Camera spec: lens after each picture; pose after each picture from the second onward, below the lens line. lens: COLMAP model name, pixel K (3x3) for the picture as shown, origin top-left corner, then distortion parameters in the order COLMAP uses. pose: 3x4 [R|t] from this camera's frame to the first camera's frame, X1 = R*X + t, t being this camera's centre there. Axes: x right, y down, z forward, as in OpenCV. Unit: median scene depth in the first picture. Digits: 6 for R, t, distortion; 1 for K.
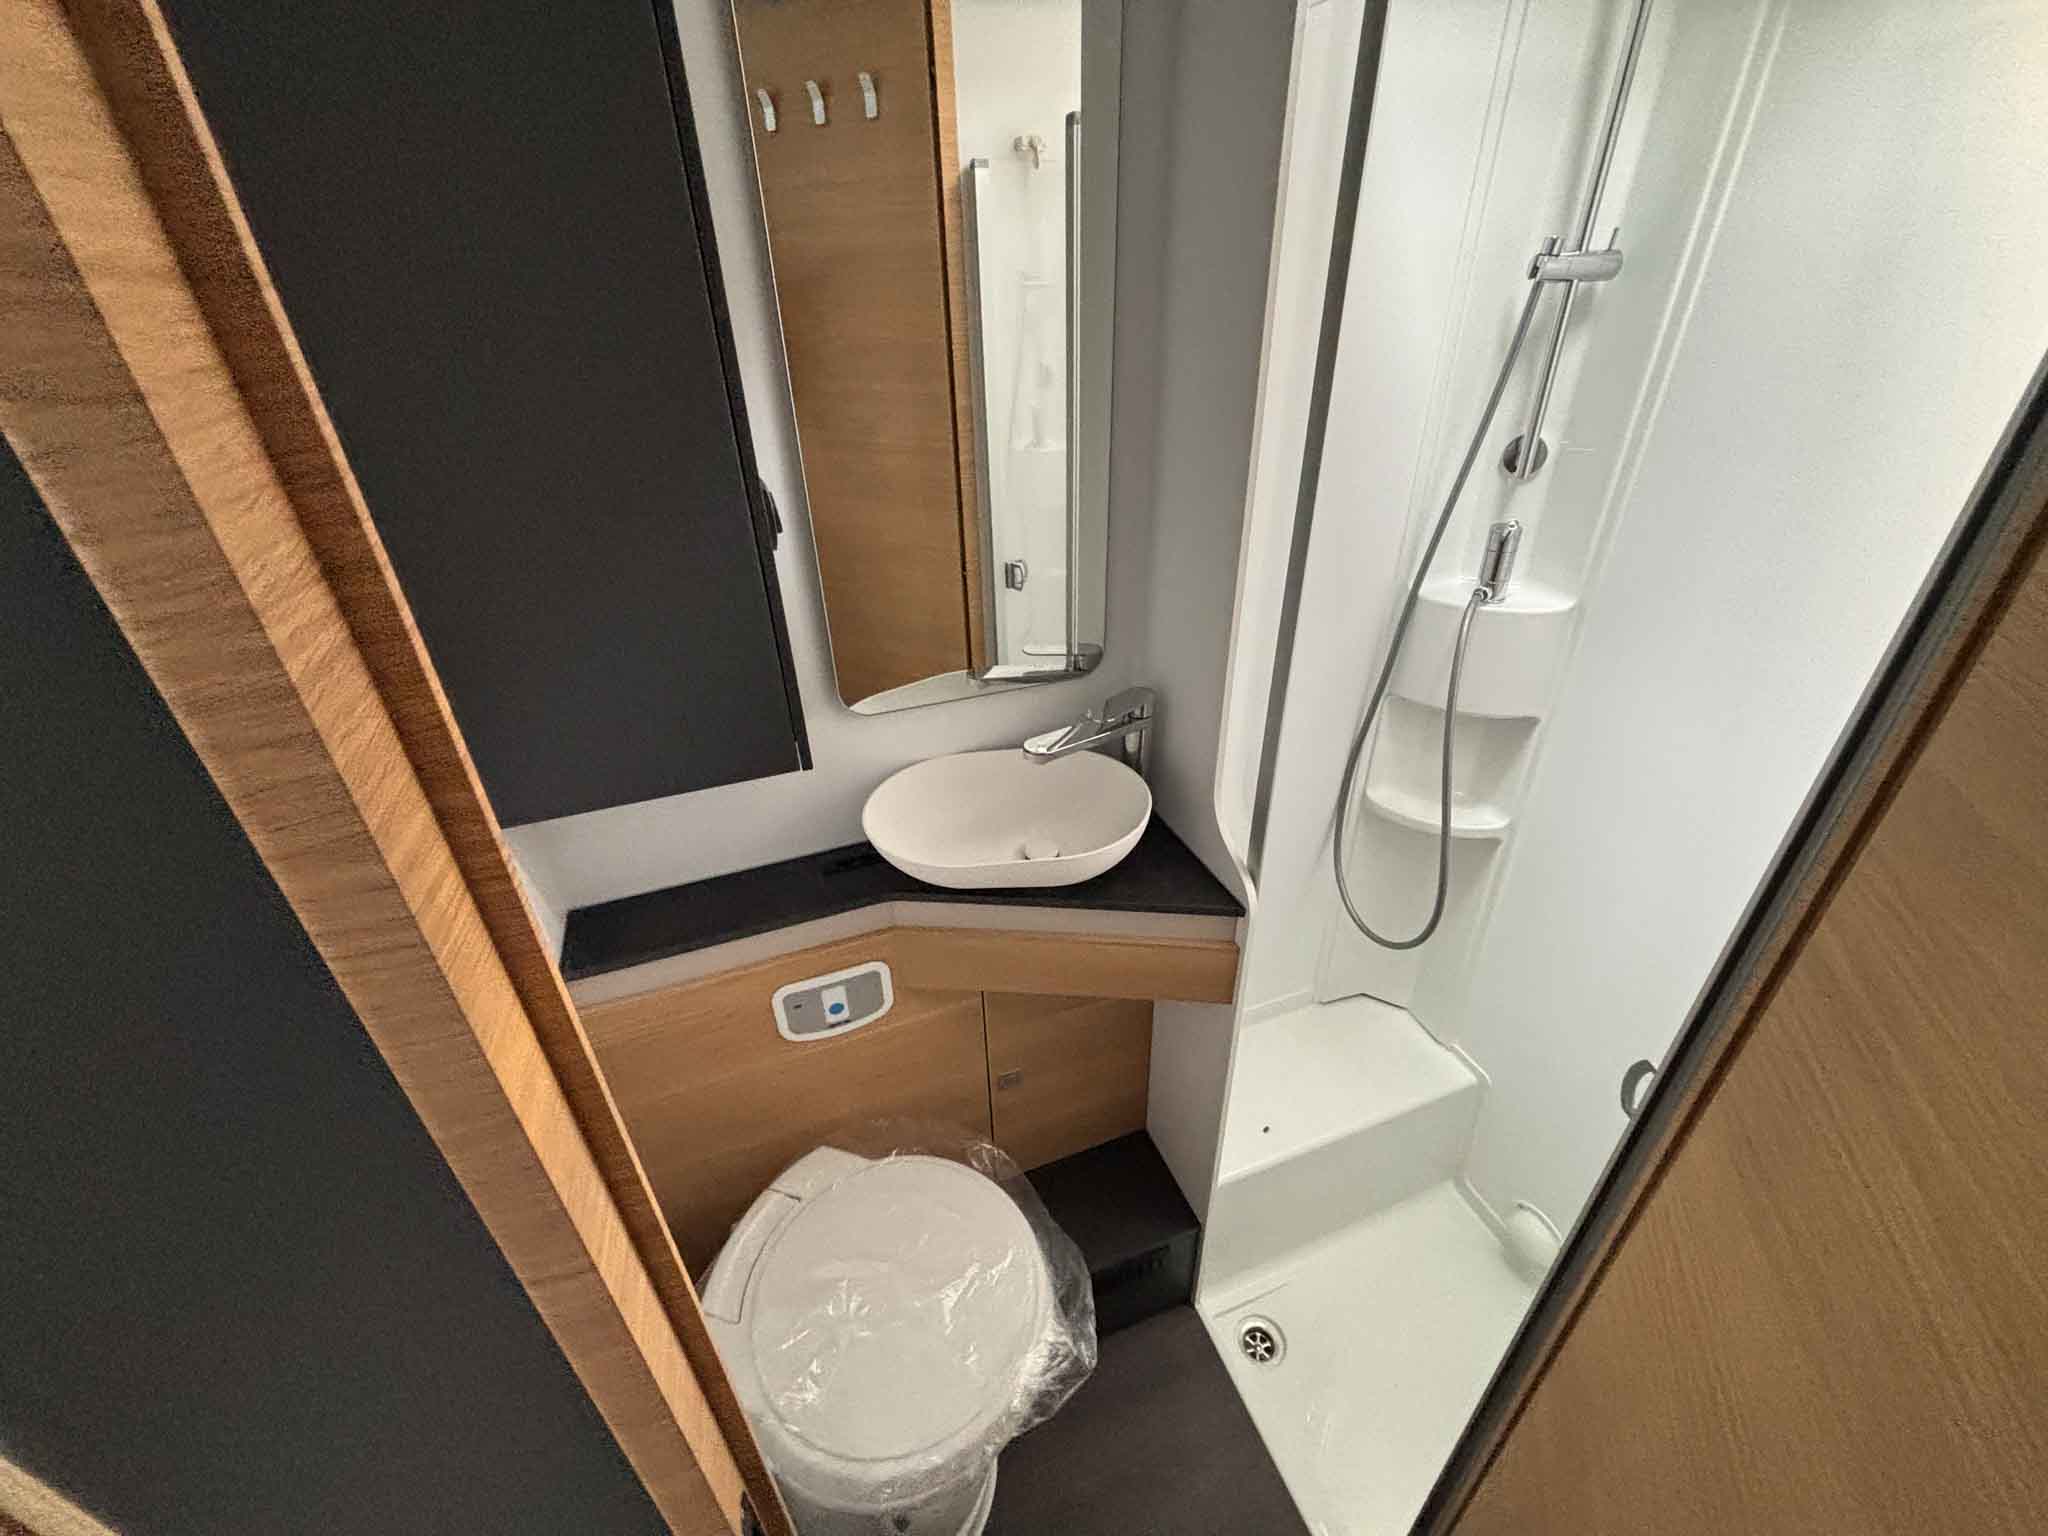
lens RADIAL K [[822.8, 0, 1021.1], [0, 822.8, 760.0], [0, 0, 1]] dist [-0.000207, -0.000472]
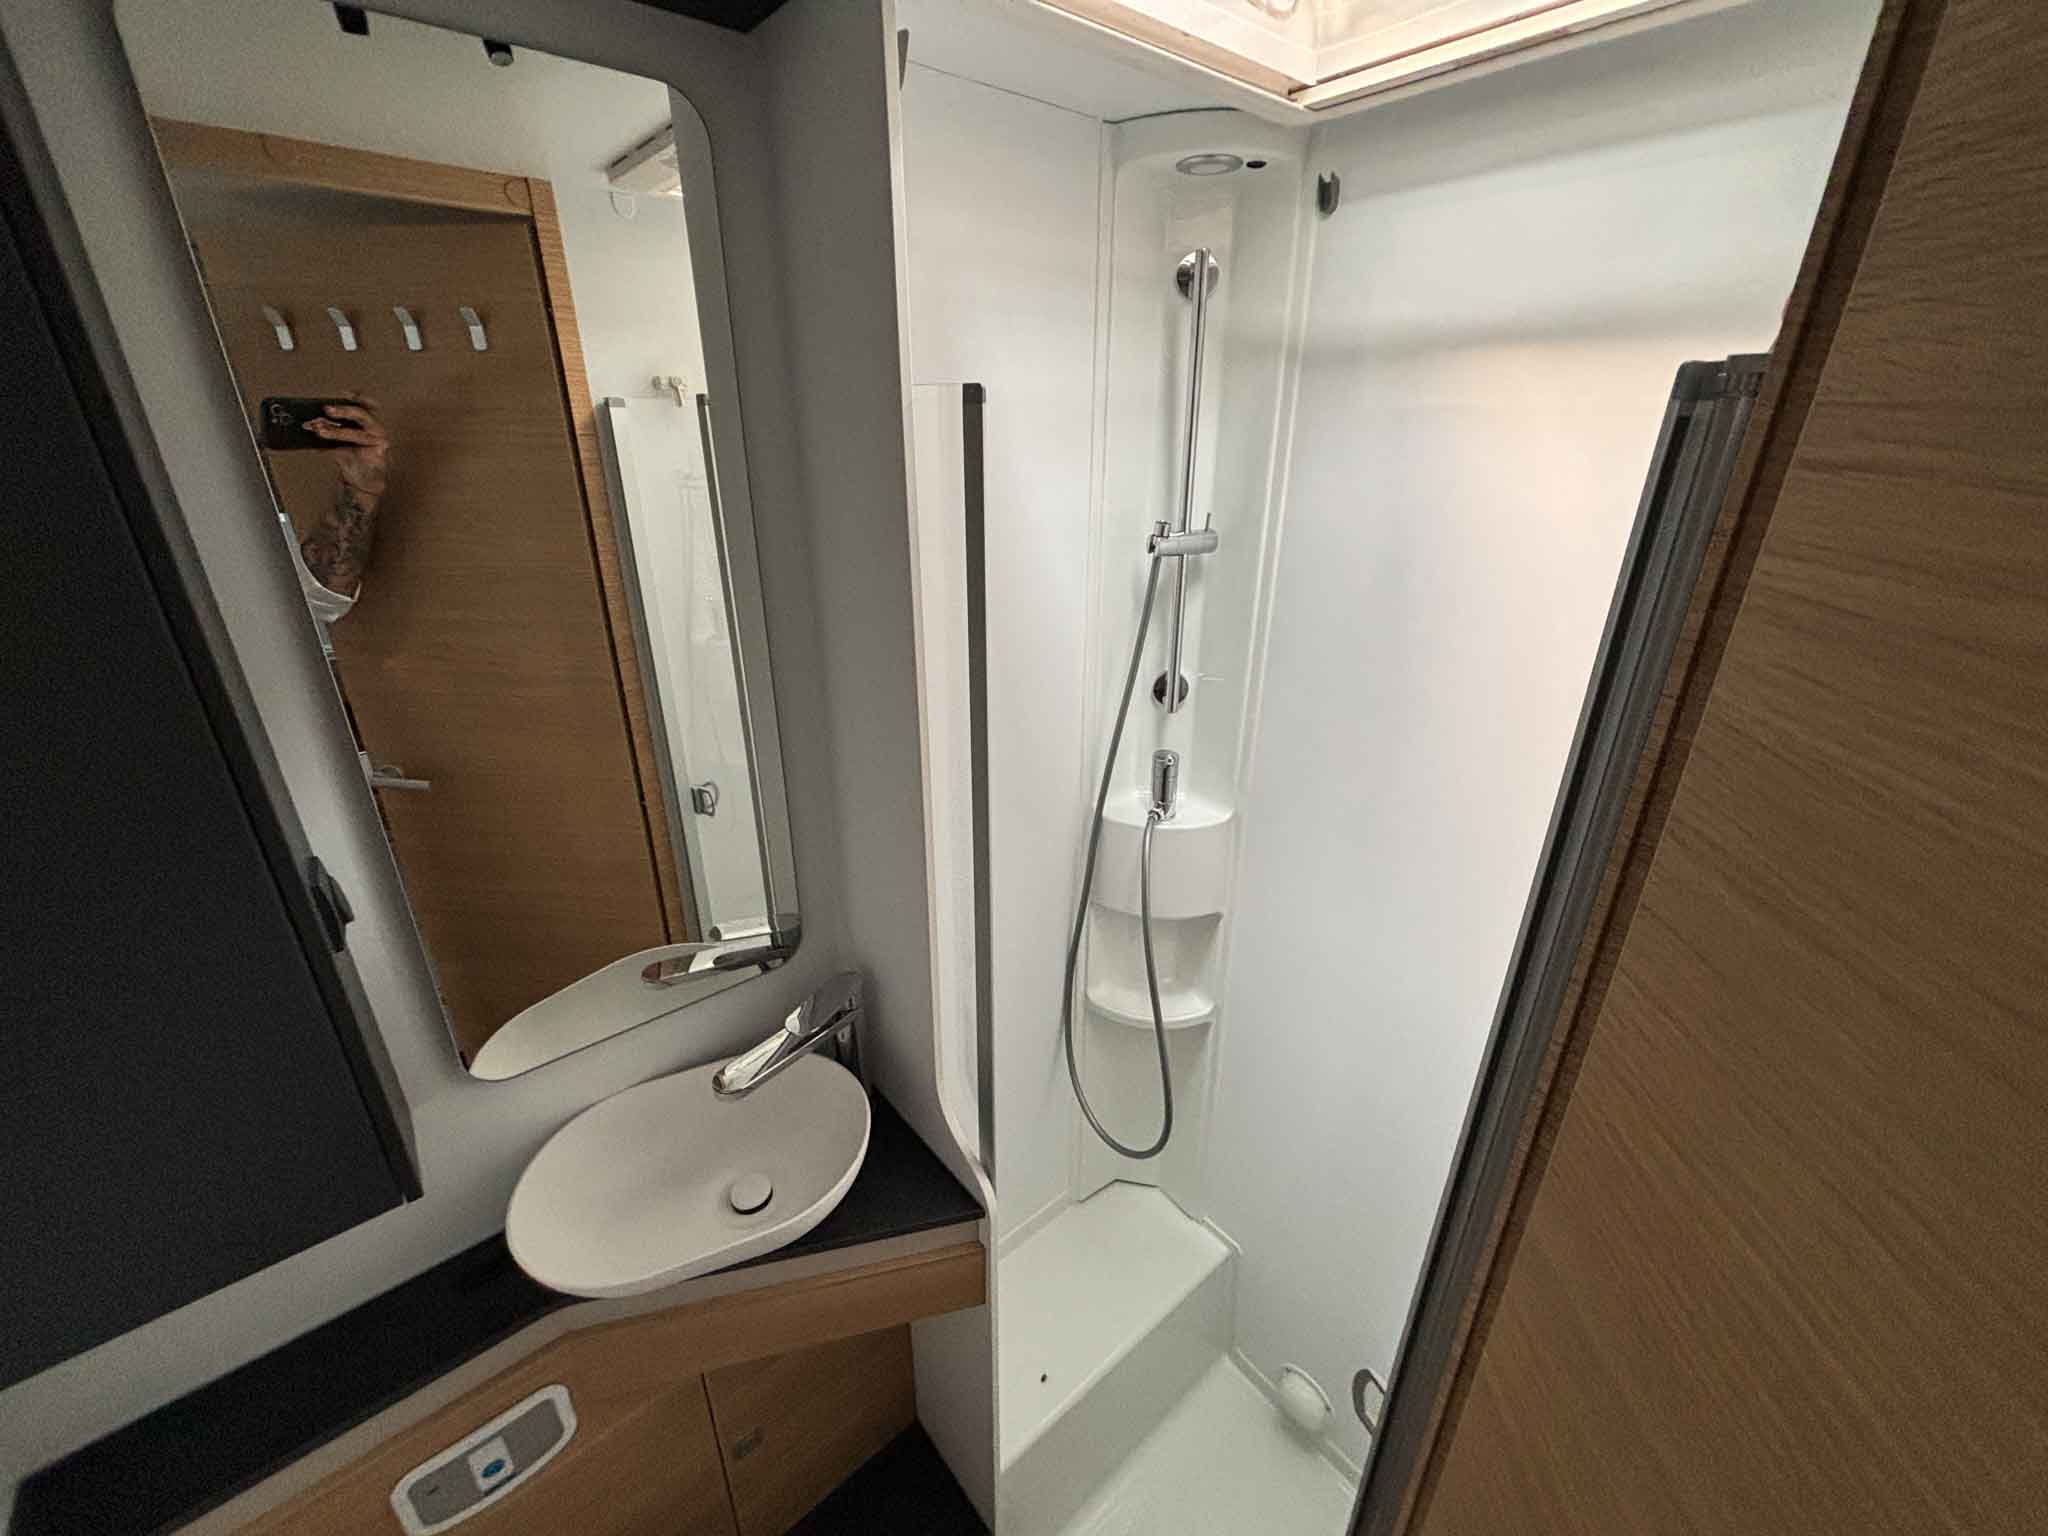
lens RADIAL K [[822.8, 0, 1021.1], [0, 822.8, 760.0], [0, 0, 1]] dist [-0.000207, -0.000472]
pose [[0.941137, -0.100031, 0.322885, 0.053340], [0.142339, 0.983671, -0.110144, -0.181568], [-0.306595, 0.149620, 0.940007, 0.031985]]
